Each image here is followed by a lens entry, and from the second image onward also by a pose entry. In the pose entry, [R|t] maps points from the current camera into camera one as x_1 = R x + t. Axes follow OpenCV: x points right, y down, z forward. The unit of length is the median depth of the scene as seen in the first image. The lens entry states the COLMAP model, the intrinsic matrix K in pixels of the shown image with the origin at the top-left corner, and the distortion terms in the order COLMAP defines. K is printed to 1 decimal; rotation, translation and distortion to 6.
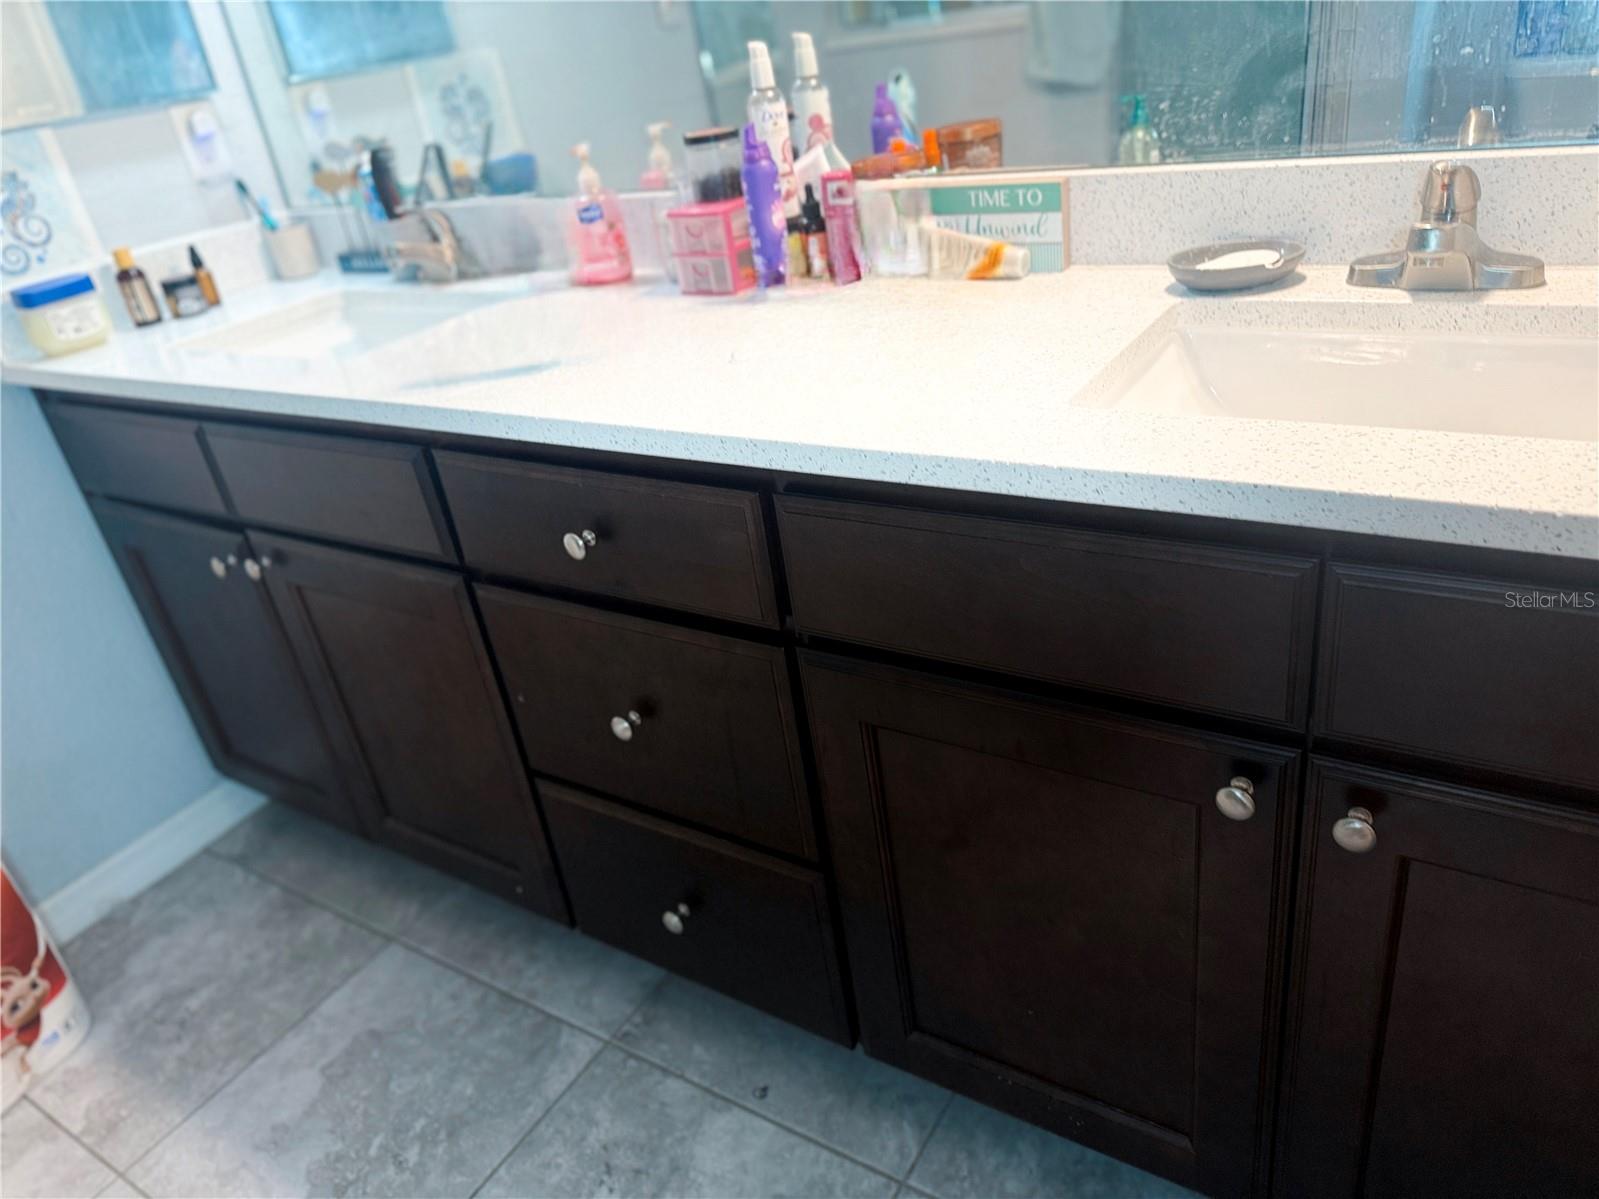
lens RADIAL K [[1124.3, 0, 797.1], [0, 1124.3, 599.0], [0, 0, 1]] dist [0.002077, -0.013812]
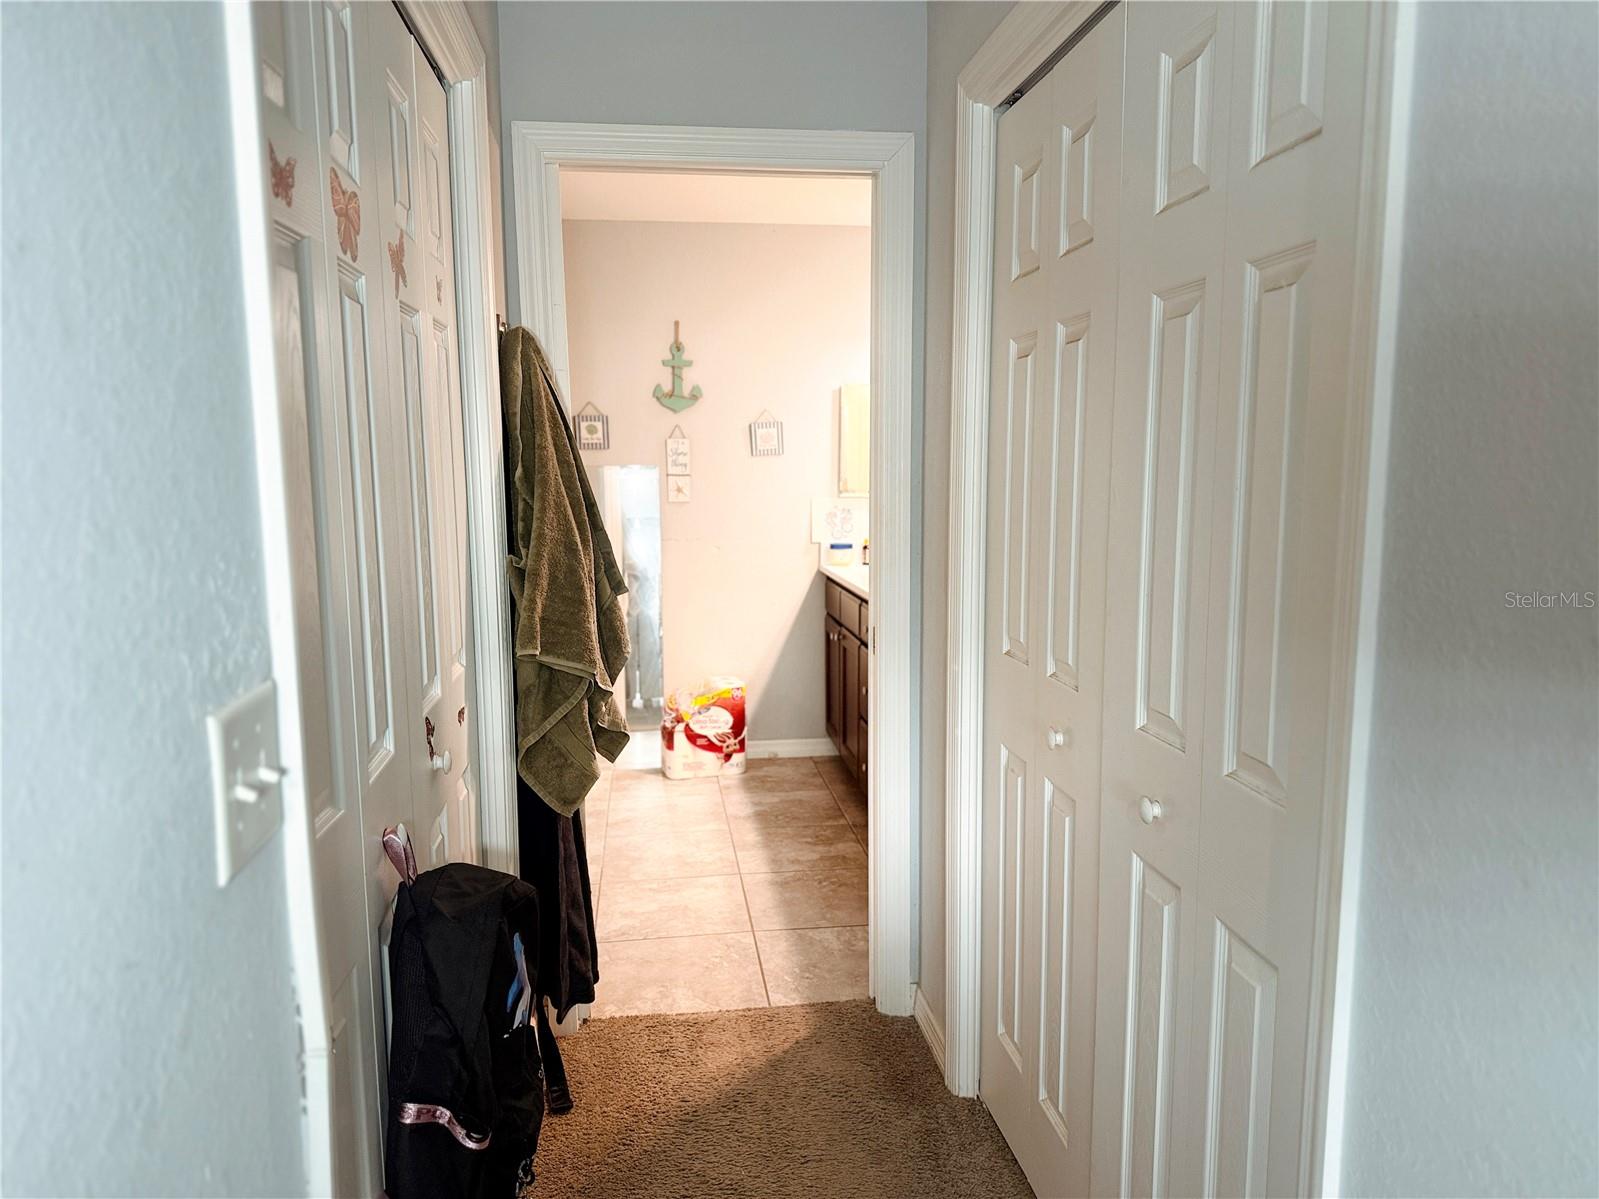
lens RADIAL K [[1124.3, 0, 800.5], [0, 1124.3, 603.0], [0, 0, 1]] dist [0.002077, -0.013812]
pose [[0.643292, 0.234131, -0.728943, 1.570332], [-0.438738, 0.892993, -0.100363, 0.225816], [0.627443, 0.384378, 0.677178, -1.111502]]
